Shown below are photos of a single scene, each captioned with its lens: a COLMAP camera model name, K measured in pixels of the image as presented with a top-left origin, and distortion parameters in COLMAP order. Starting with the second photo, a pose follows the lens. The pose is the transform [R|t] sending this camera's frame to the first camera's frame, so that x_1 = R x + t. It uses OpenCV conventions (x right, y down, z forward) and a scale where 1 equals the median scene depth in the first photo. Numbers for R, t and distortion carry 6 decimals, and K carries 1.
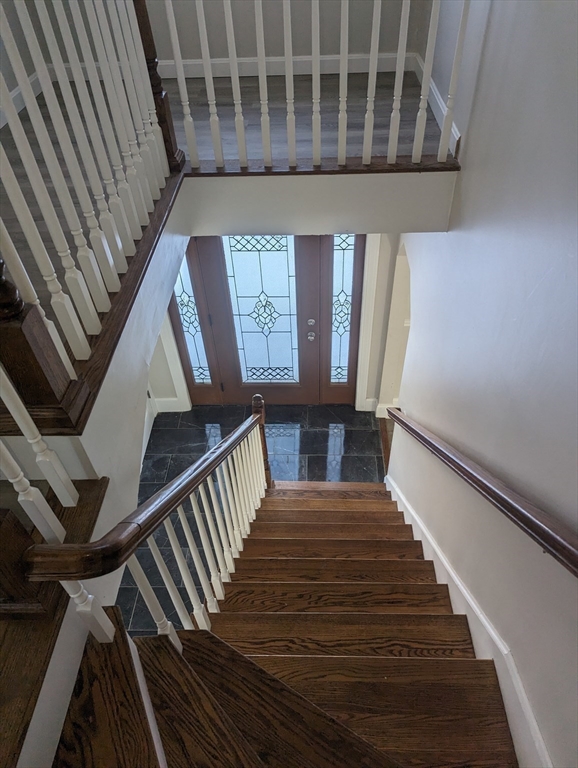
lens RADIAL K [[534.6, 0, 291.4], [0, 534.6, 379.2], [0, 0, 1]] dist [0.114379, -0.106872]
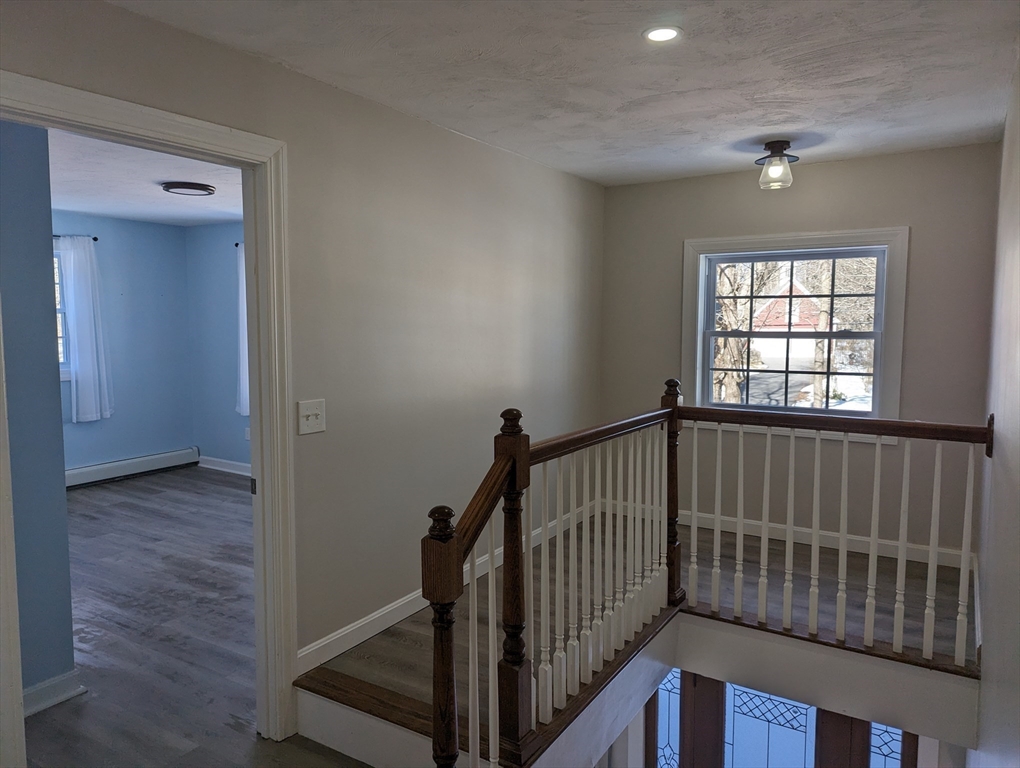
lens RADIAL K [[710.1, 0, 507.7], [0, 710.1, 381.6], [0, 0, 1]] dist [0.114379, -0.106872]
pose [[0.860655, 0.071305, -0.504172, 0.207329], [-0.370161, 0.767527, -0.523339, 0.165122], [0.349649, 0.637039, 0.686970, -0.427776]]
